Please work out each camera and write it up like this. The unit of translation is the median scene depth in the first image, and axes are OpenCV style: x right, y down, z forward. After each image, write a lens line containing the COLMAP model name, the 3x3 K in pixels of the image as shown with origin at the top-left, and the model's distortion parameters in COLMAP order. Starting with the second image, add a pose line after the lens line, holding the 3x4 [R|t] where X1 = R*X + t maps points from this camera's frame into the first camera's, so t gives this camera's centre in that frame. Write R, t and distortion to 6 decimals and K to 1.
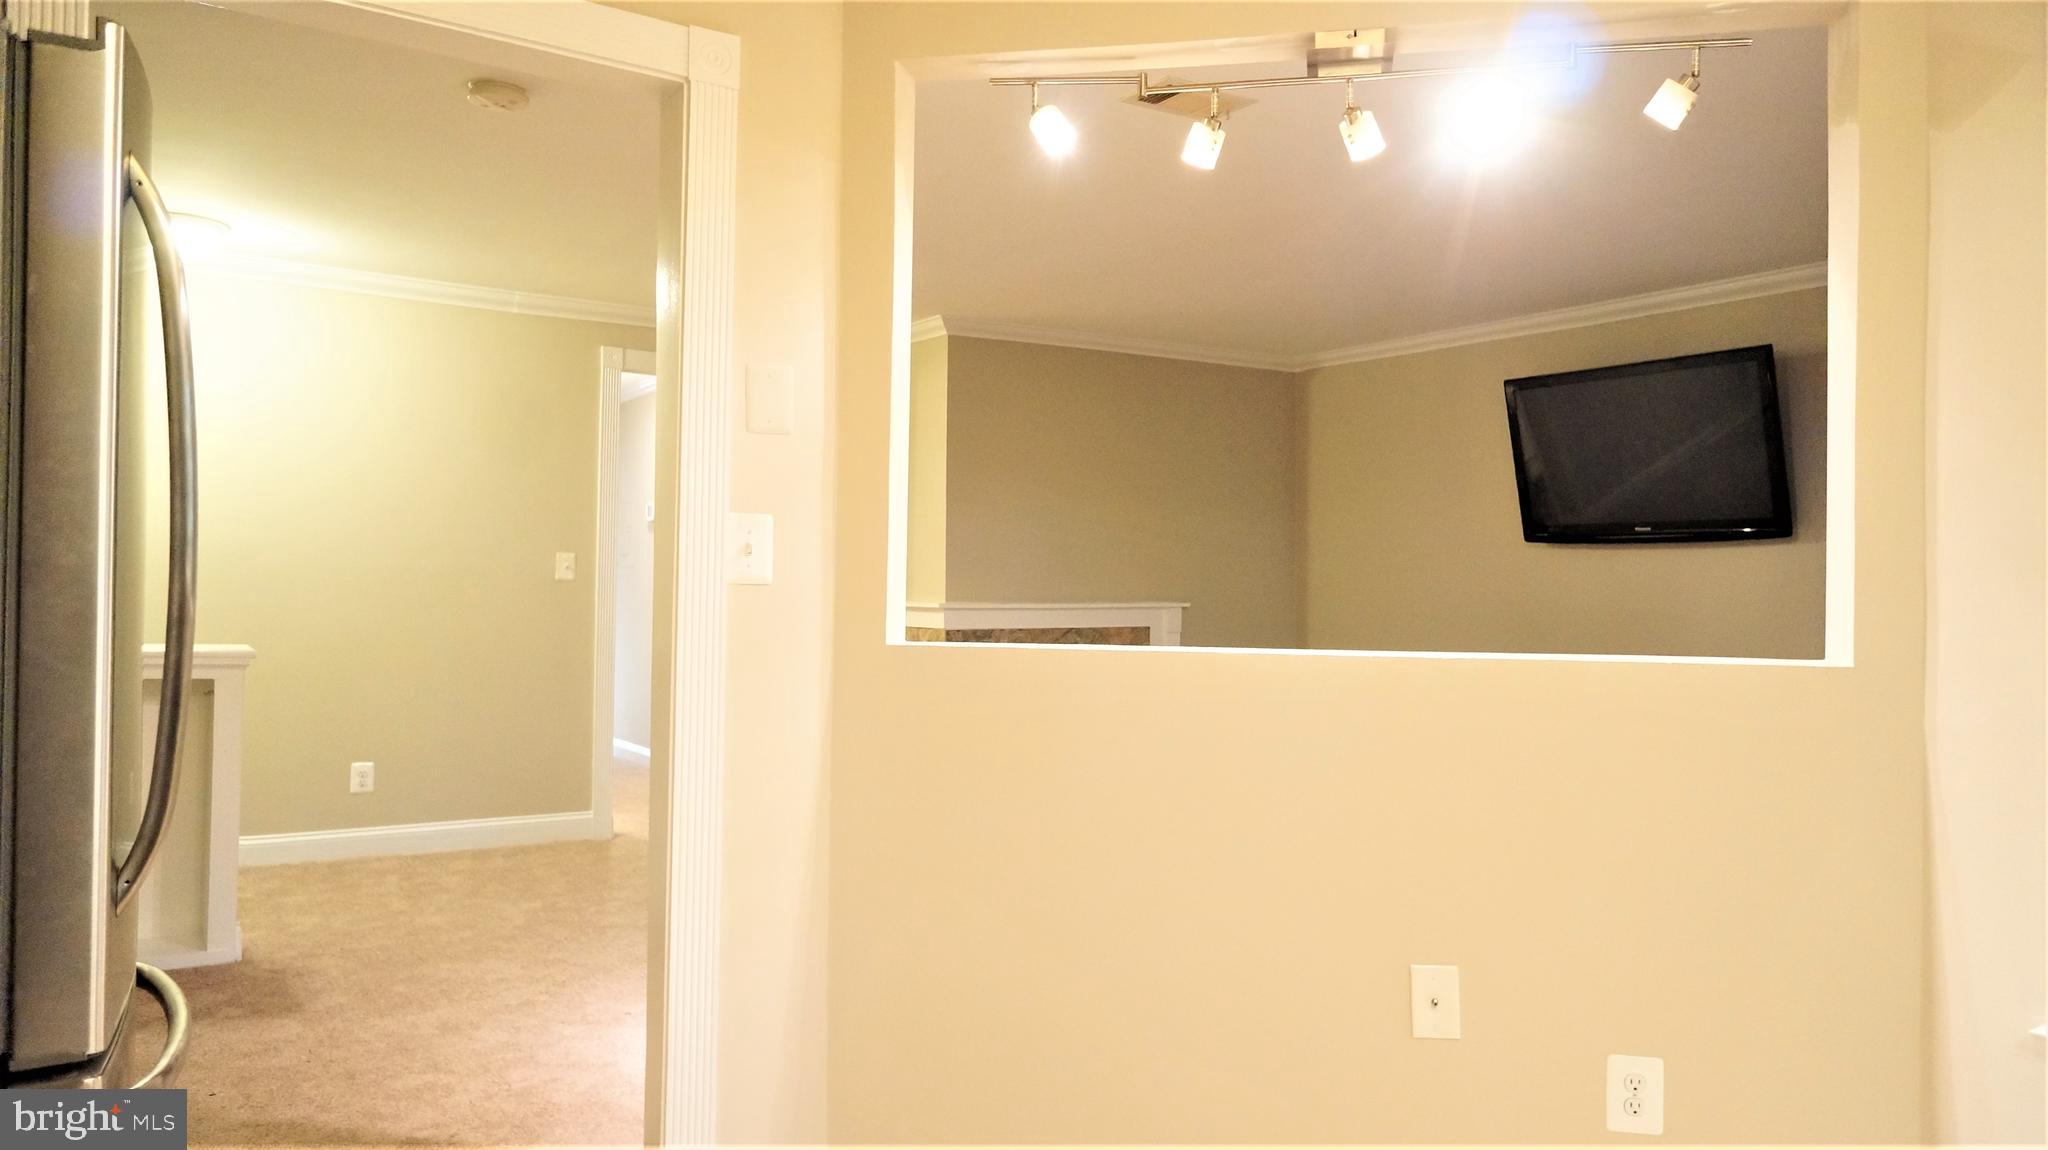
lens RADIAL K [[1400.2, 0, 1028.1], [0, 1400.2, 568.0], [0, 0, 1]] dist [-0.002923, -0.000510]
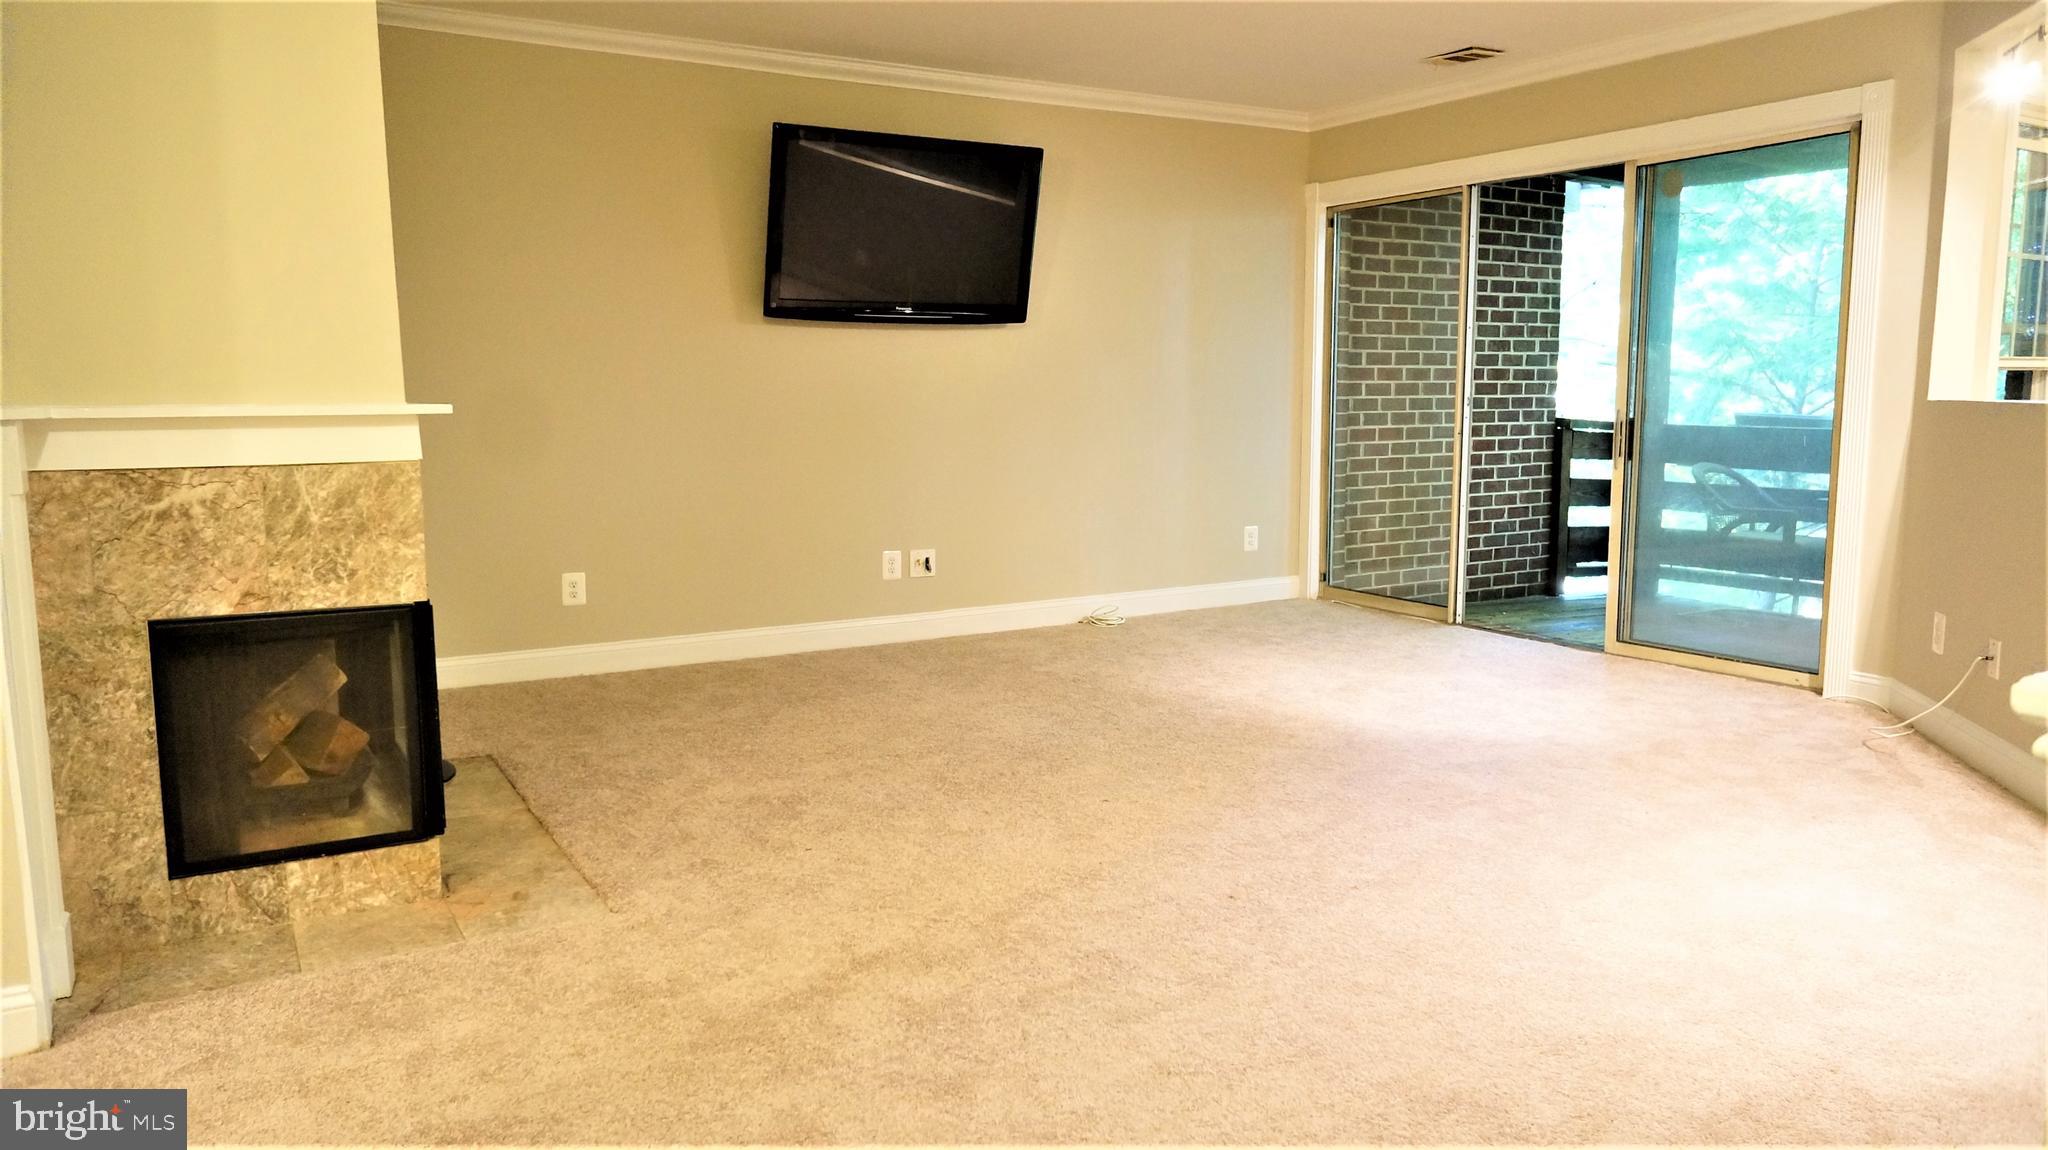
lens RADIAL K [[1400.2, 0, 1028.1], [0, 1400.2, 568.0], [0, 0, 1]] dist [-0.002923, -0.000510]
pose [[0.054414, -0.140245, 0.988621, -0.579008], [-0.007472, 0.990002, 0.140852, 0.013522], [-0.998490, -0.015051, 0.052822, 0.876994]]
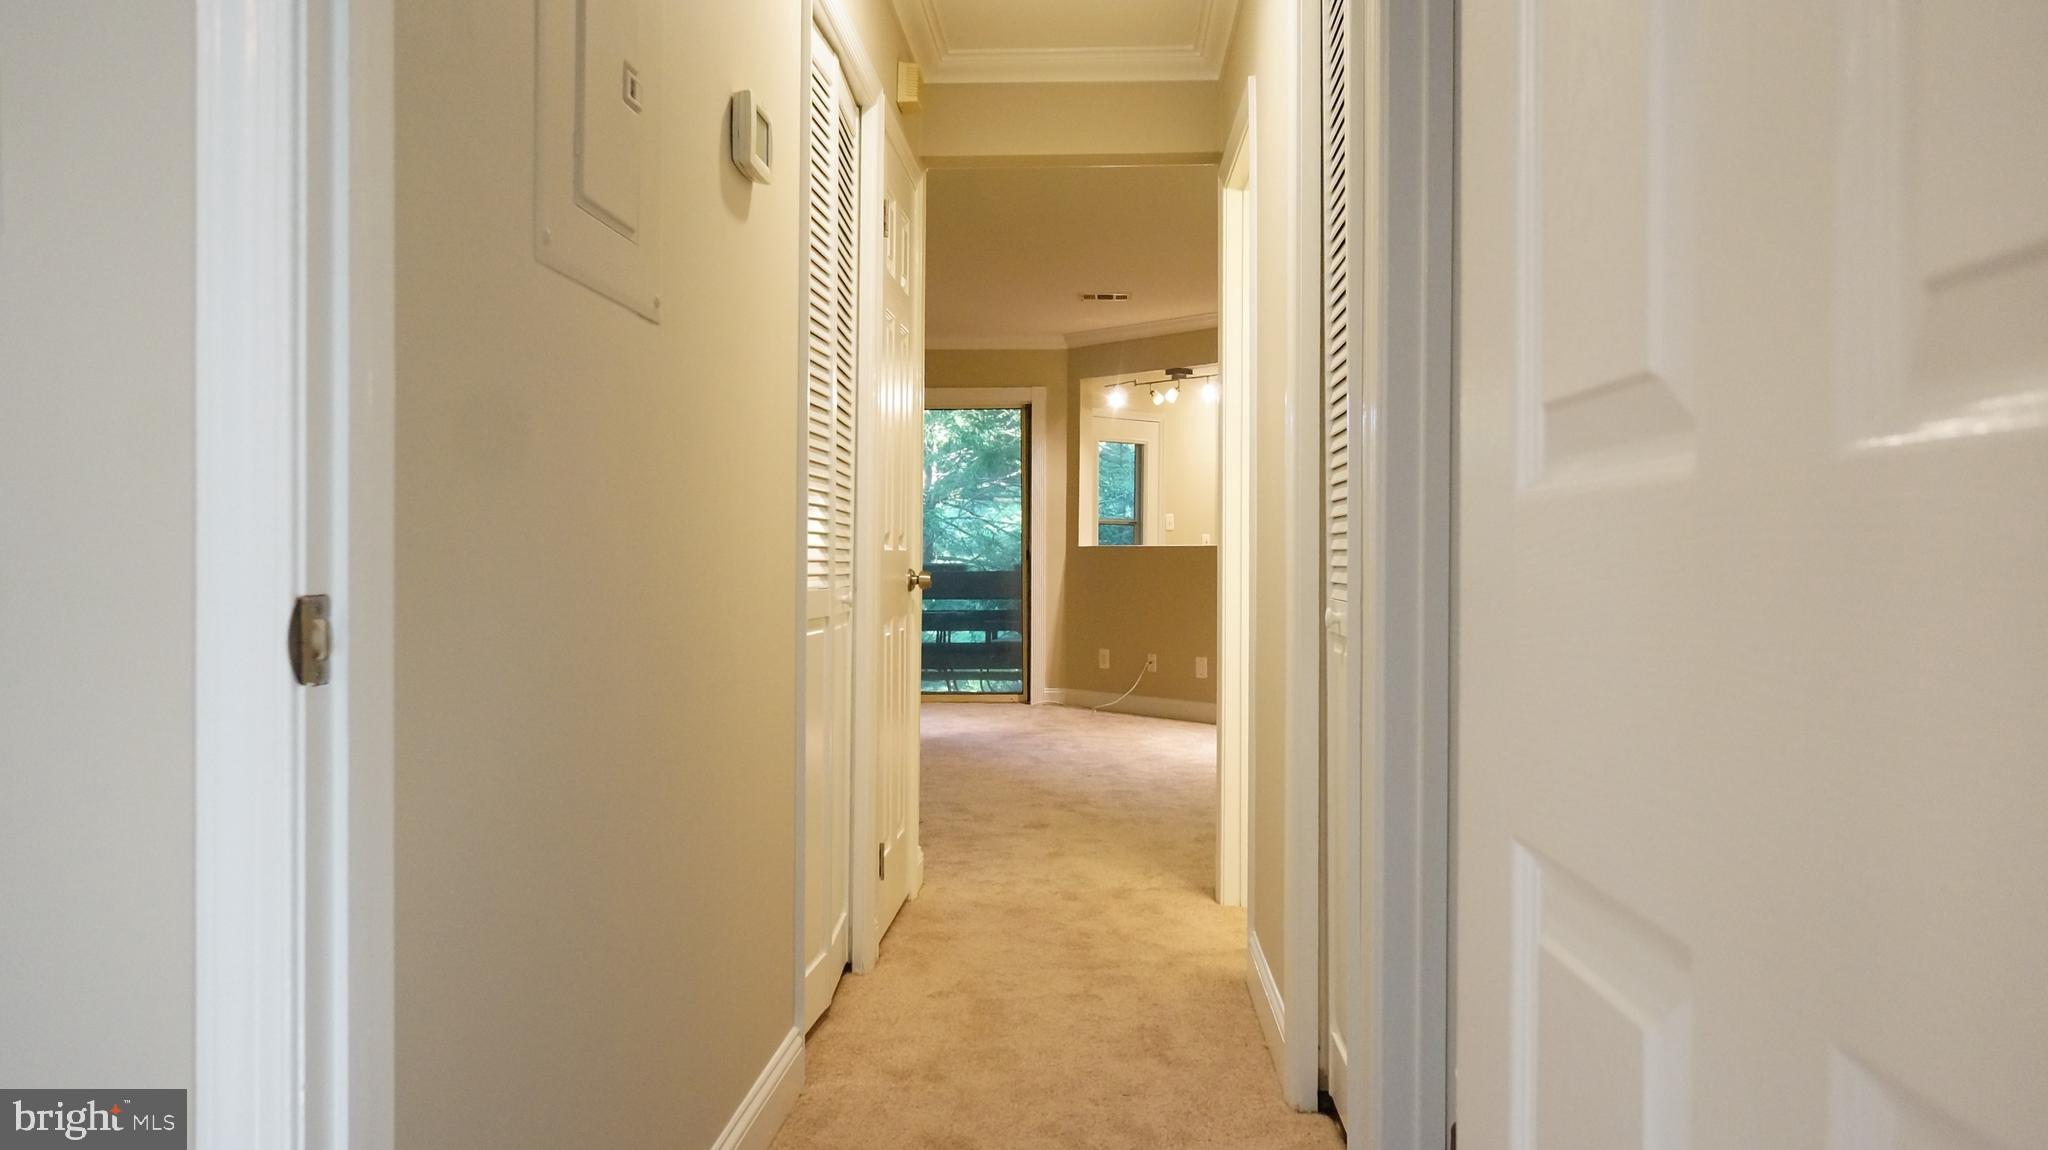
lens RADIAL K [[1400.2, 0, 1028.1], [0, 1400.2, 568.0], [0, 0, 1]] dist [-0.002923, -0.000510]
pose [[-0.805088, -0.017878, 0.592886, -0.659881], [-0.021592, 0.999767, 0.000826, 0.051275], [-0.592762, -0.012136, -0.805286, 1.728000]]
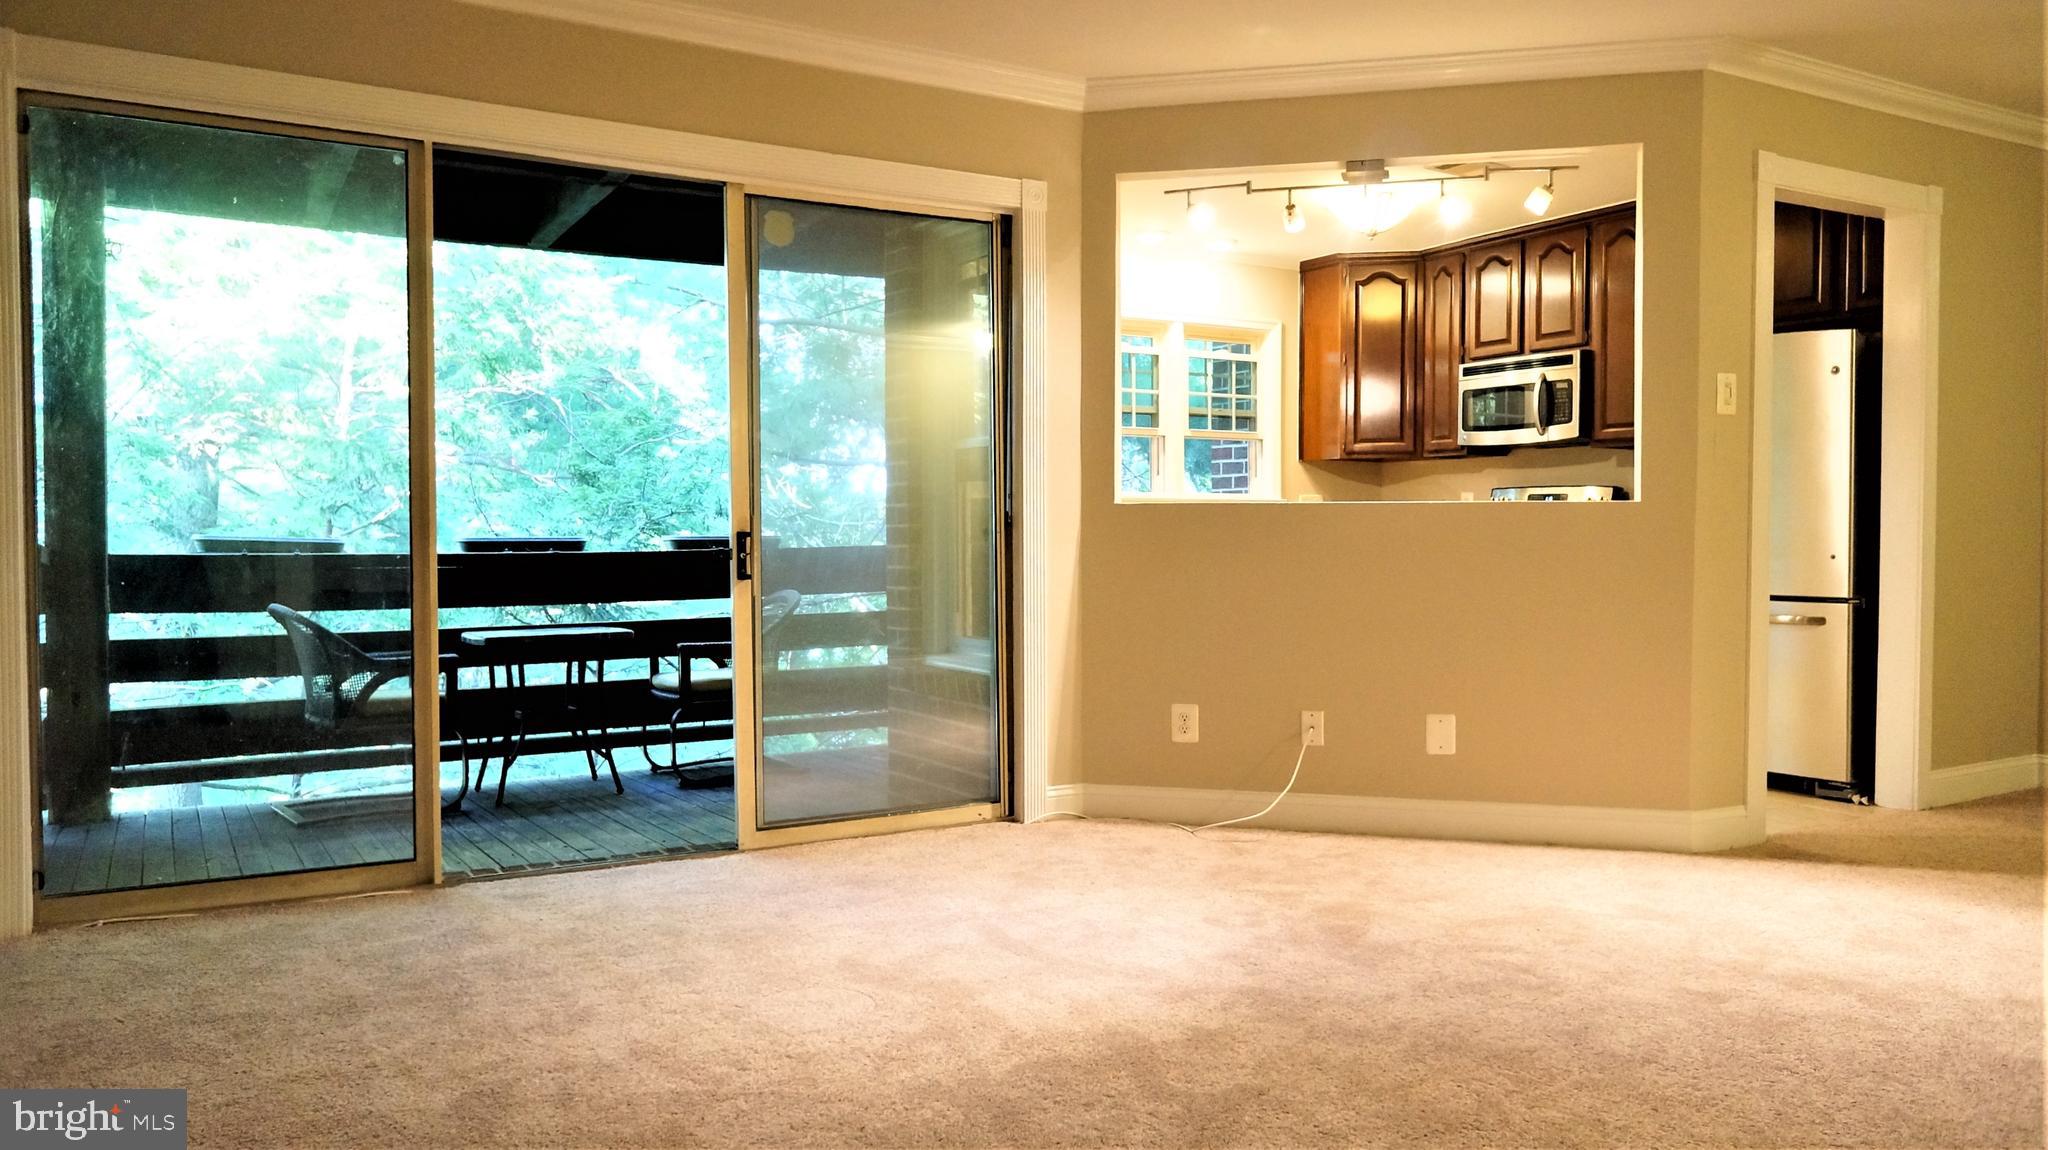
lens RADIAL K [[1445.6, 0, 1024.0], [0, 1445.6, 575.0], [0, 0, 1]] dist [-0.004960, -0.001950]
pose [[-0.998168, -0.014874, 0.058648, 0.238541], [-0.013967, 0.999777, 0.015855, 0.055228], [-0.058871, 0.015007, -0.998153, 1.251862]]
